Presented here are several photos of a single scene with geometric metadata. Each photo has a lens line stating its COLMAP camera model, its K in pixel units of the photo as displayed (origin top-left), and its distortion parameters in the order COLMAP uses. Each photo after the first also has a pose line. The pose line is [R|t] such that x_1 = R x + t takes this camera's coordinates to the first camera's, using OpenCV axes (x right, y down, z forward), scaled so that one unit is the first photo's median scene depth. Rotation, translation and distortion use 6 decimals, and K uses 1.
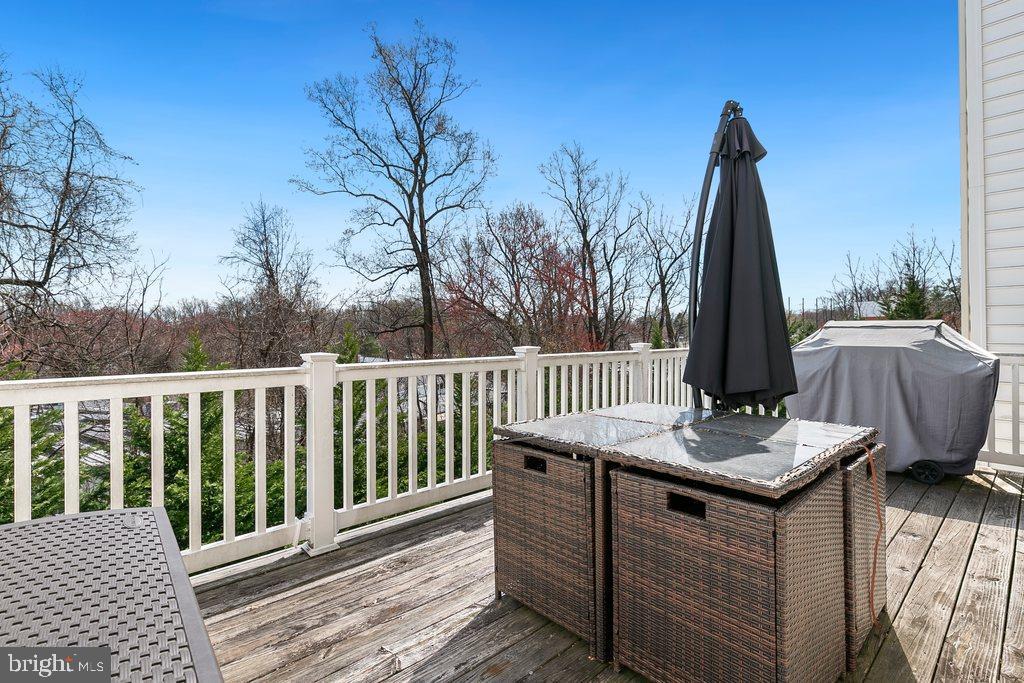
lens RADIAL K [[469.1, 0, 510.5], [0, 469.1, 333.6], [0, 0, 1]] dist [0.009694, 0.000175]
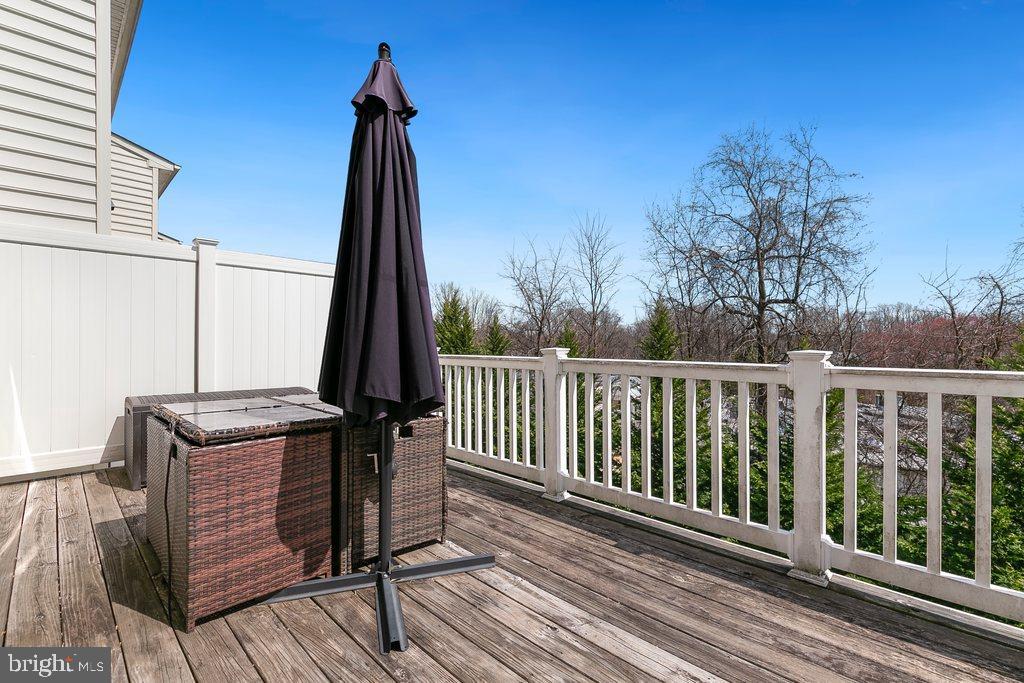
lens RADIAL K [[493.2, 0, 511.0], [0, 493.2, 344.4], [0, 0, 1]] dist [-0.004901, -0.000331]
pose [[0.023153, 0.026511, -0.999380, 0.490094], [0.012906, 0.999557, 0.026814, 0.001556], [0.999649, -0.013519, 0.022801, 0.454612]]
